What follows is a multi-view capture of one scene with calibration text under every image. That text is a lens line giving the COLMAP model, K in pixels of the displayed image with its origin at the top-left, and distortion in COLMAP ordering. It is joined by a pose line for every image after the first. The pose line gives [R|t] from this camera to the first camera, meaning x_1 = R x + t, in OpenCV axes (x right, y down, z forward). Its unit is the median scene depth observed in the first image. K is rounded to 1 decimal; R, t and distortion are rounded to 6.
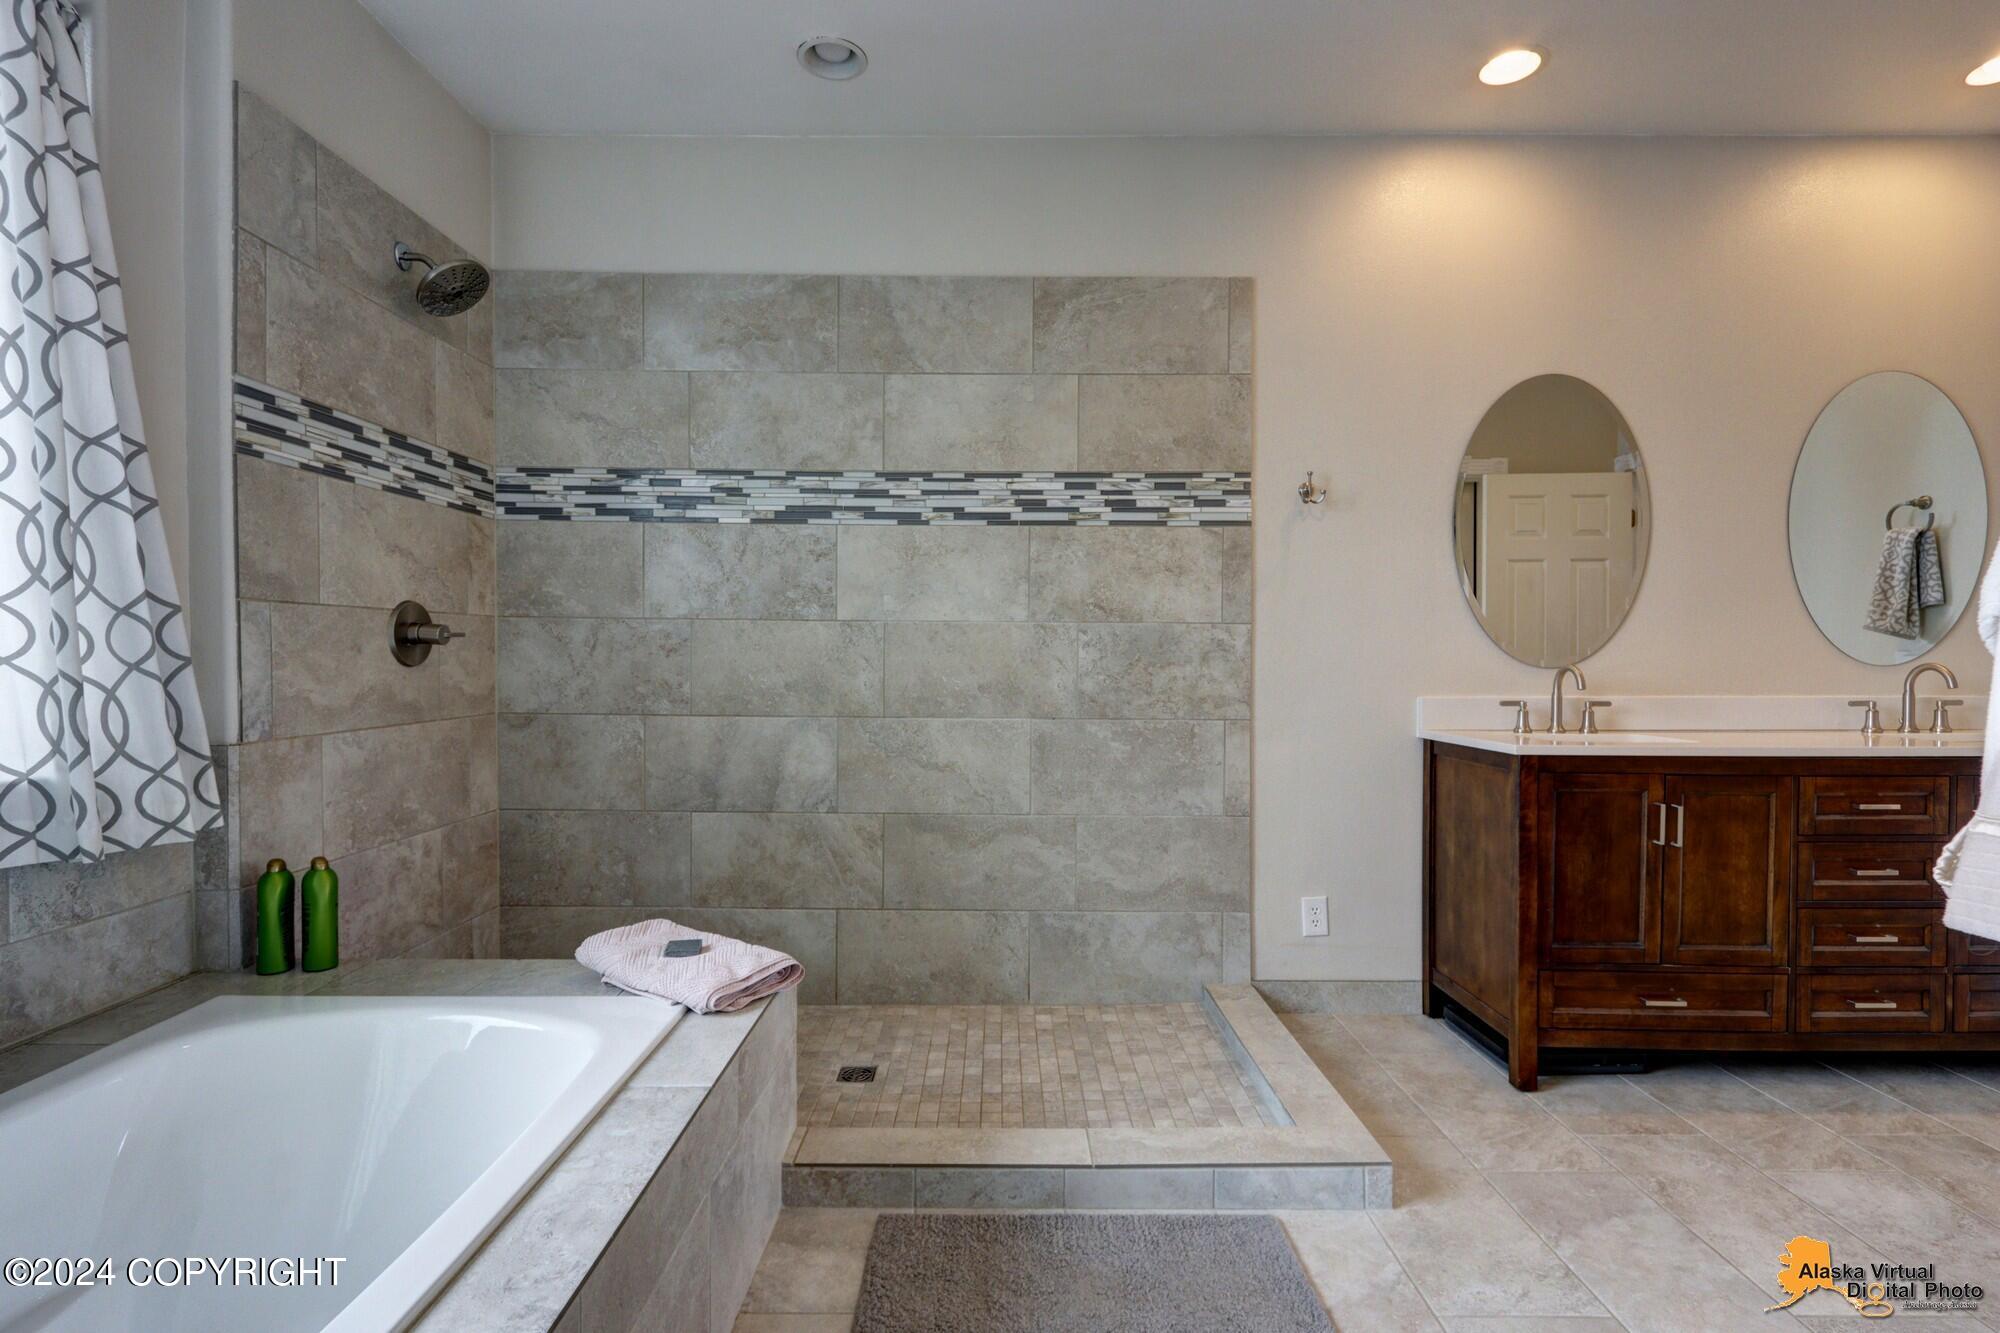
lens RADIAL K [[963.3, 0, 1000.0], [0, 963.3, 666.5], [0, 0, 1]] dist [0.009079, -0.001459]
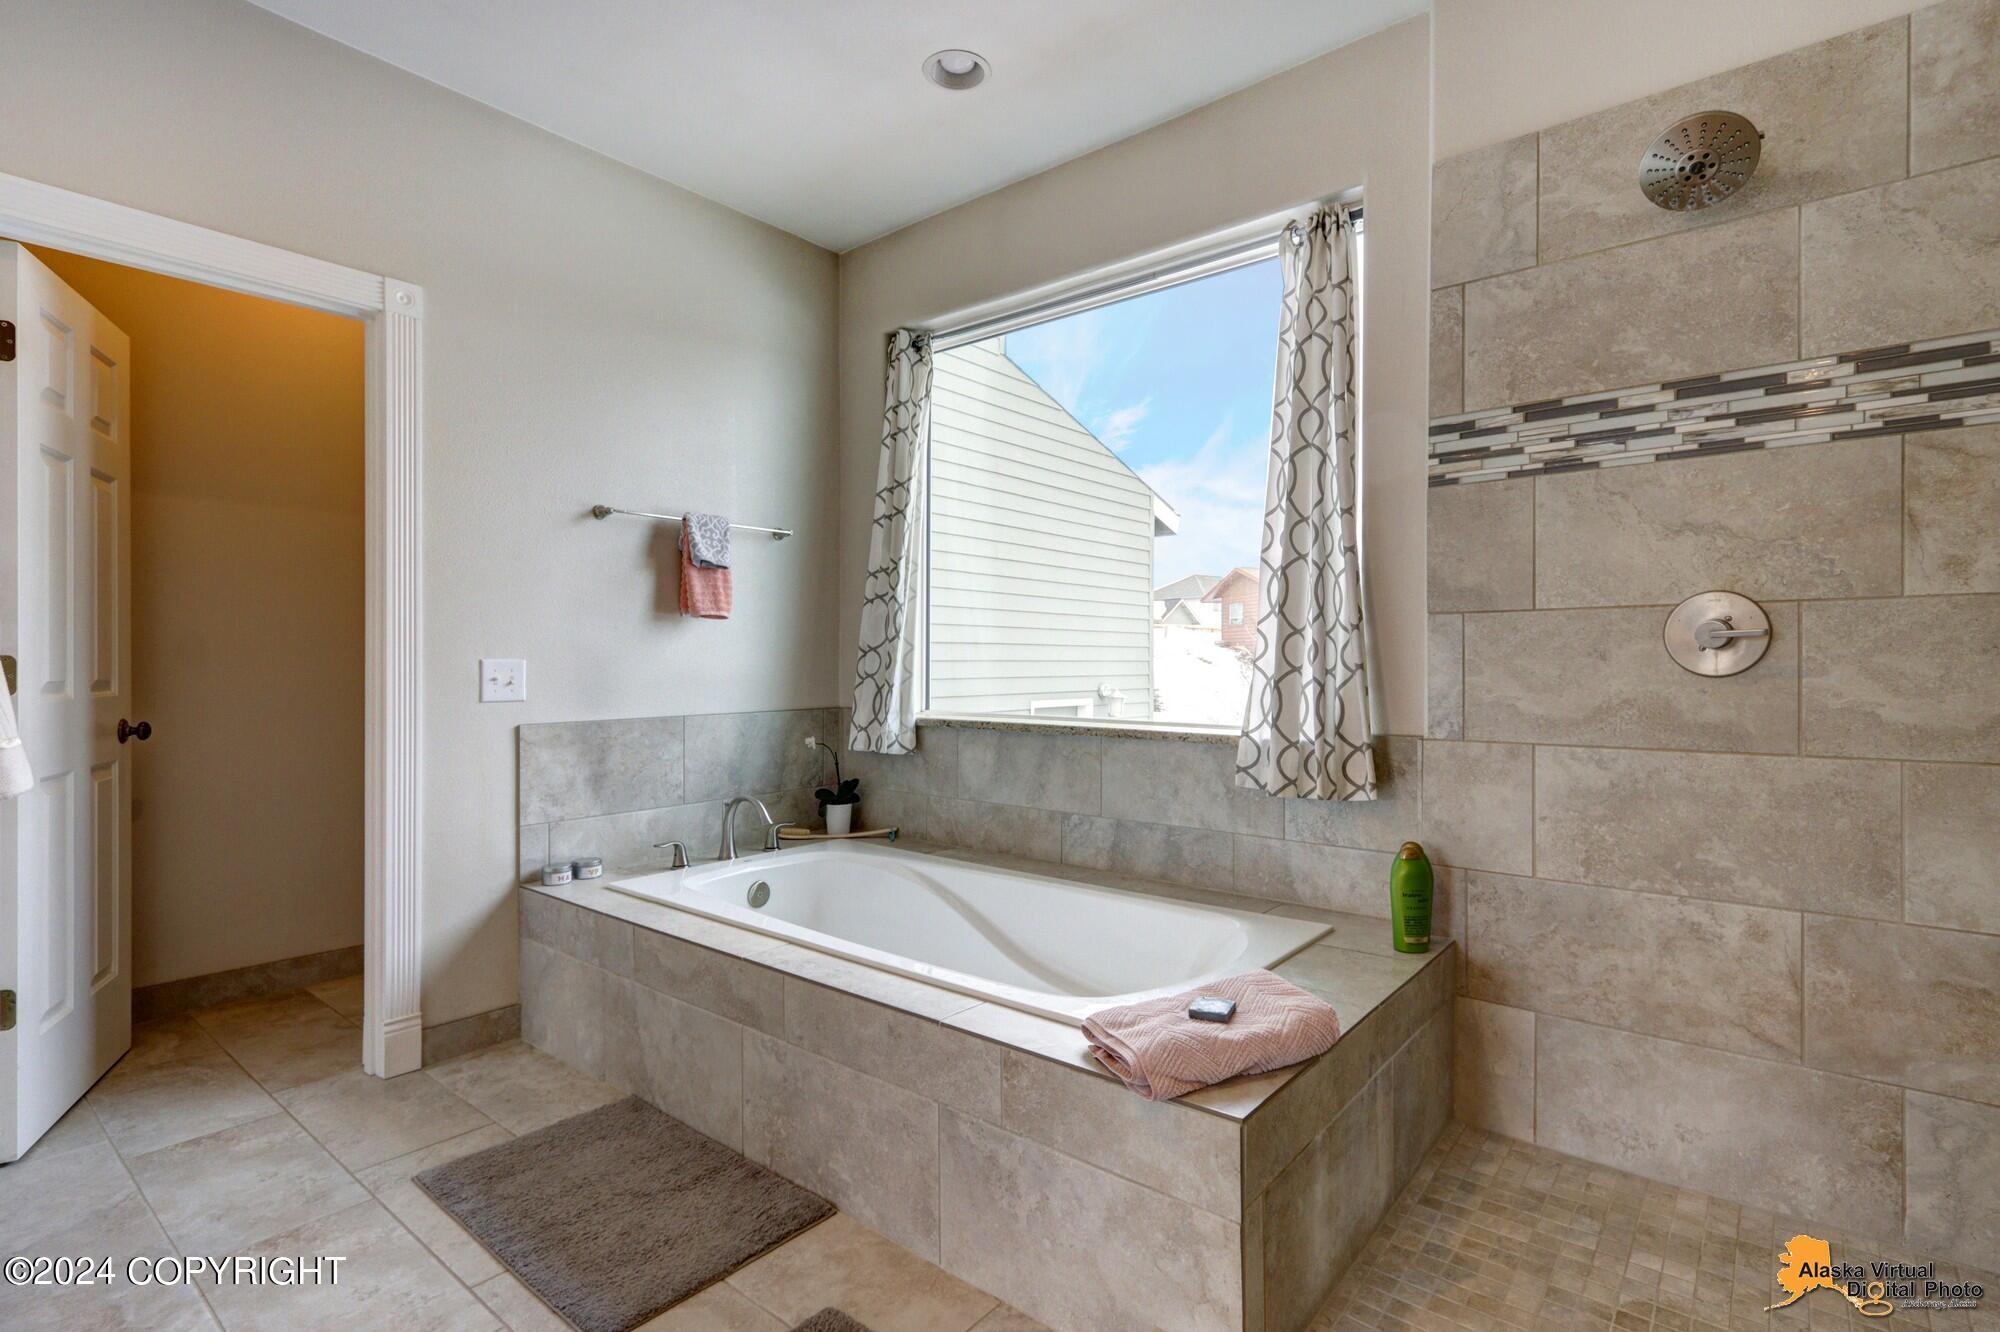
lens RADIAL K [[973.8, 0, 1004.1], [0, 973.8, 648.7], [0, 0, 1]] dist [0.002435, -0.001188]
pose [[-0.641414, -0.002667, -0.767190, 0.328479], [-0.002565, 0.999996, -0.001332, -0.019317], [0.767191, 0.001114, -0.641418, 1.035317]]
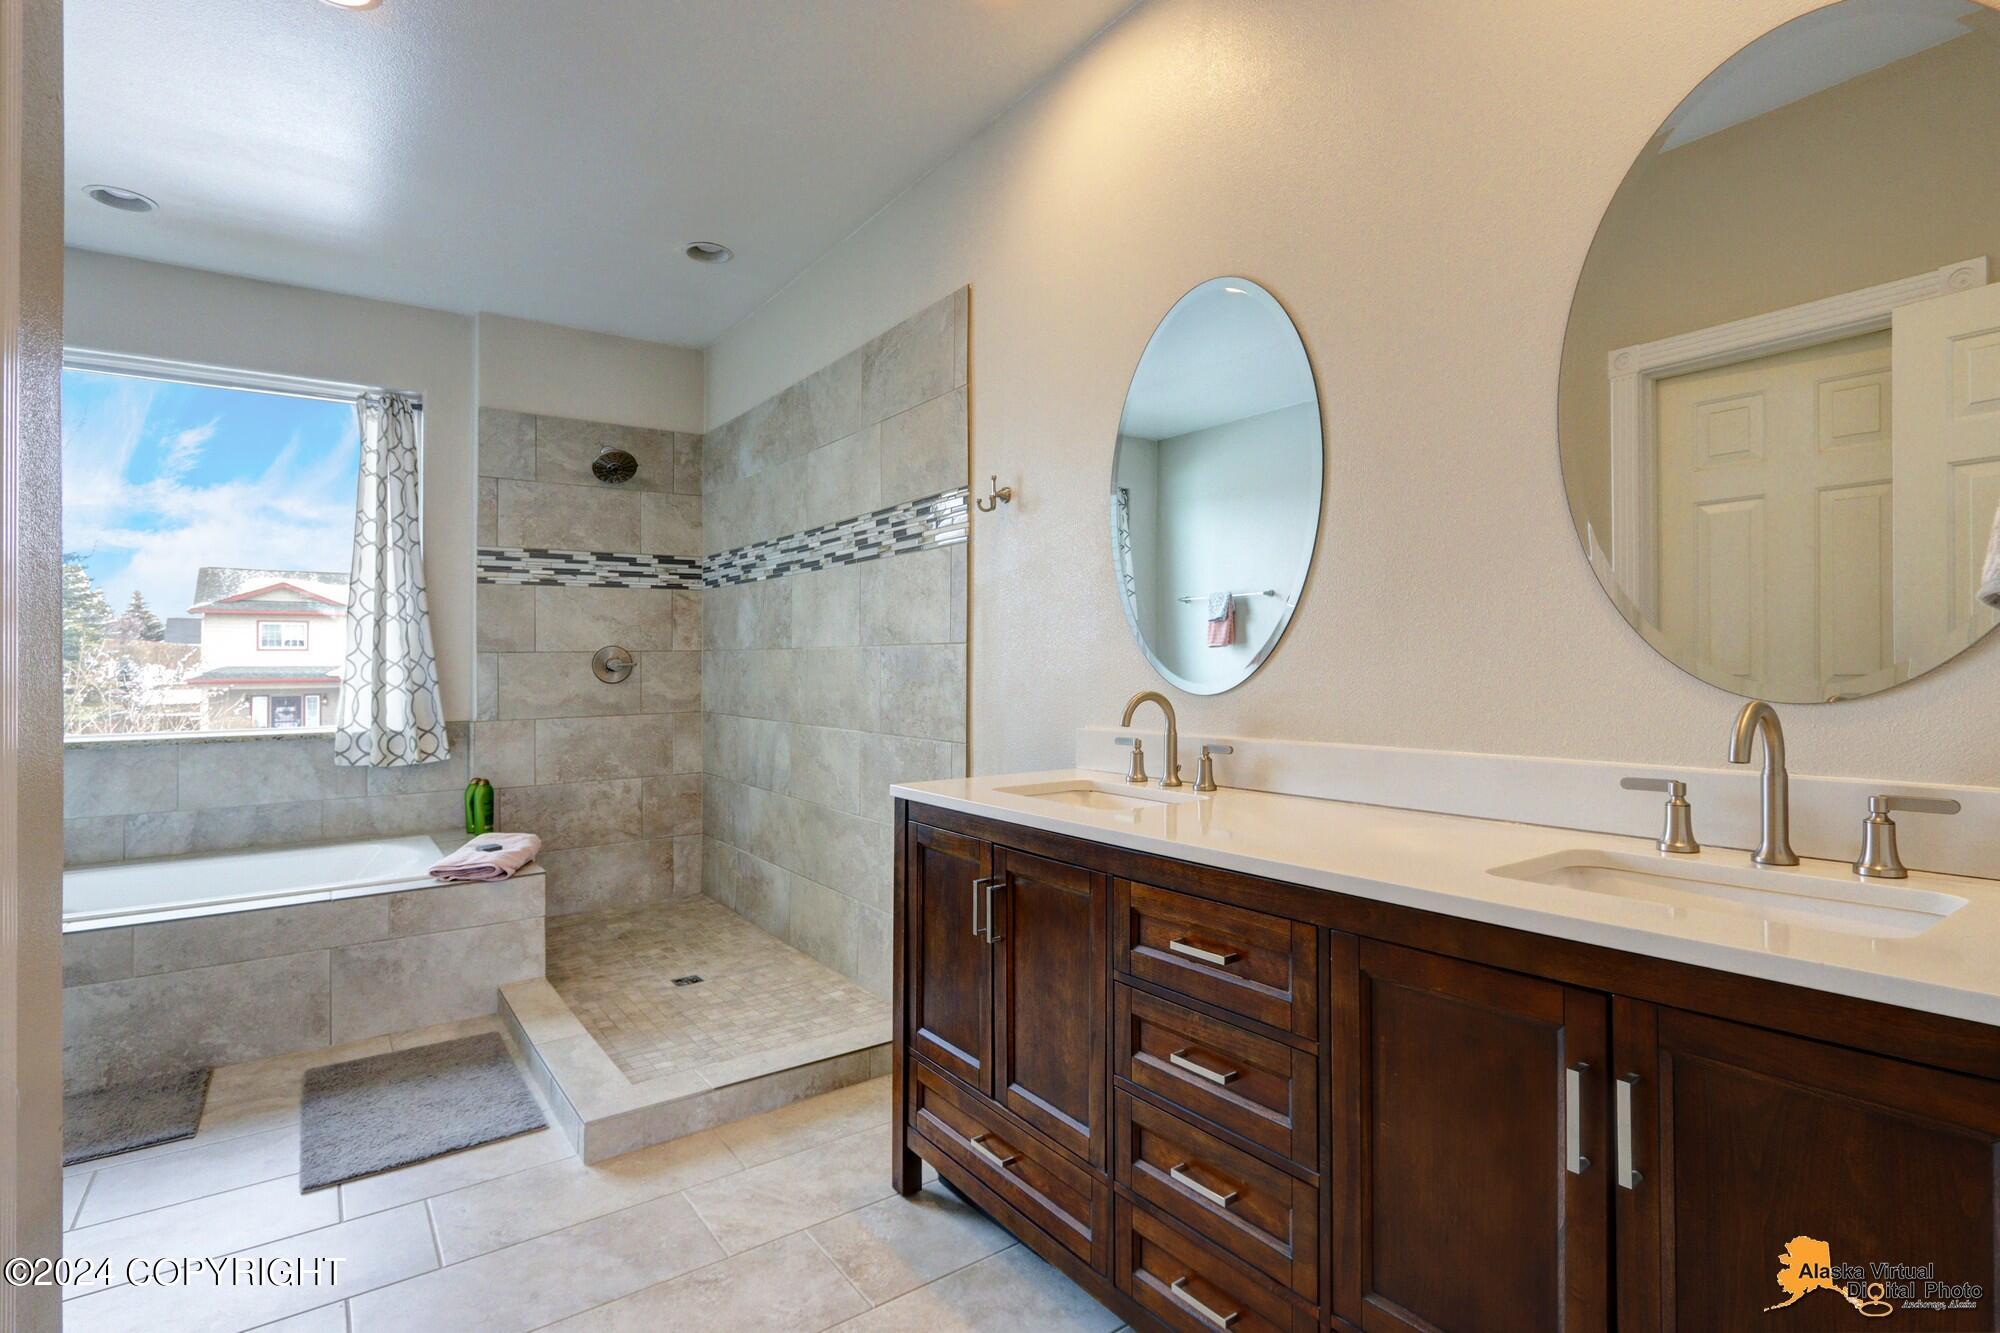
lens RADIAL K [[973.8, 0, 1004.1], [0, 973.8, 649.2], [0, 0, 1]] dist [0.002435, -0.001188]
pose [[0.580760, -0.020292, -0.813822, 1.221111], [0.005292, 0.999762, -0.021151, -0.020249], [0.814058, 0.007977, 0.580729, 0.535441]]
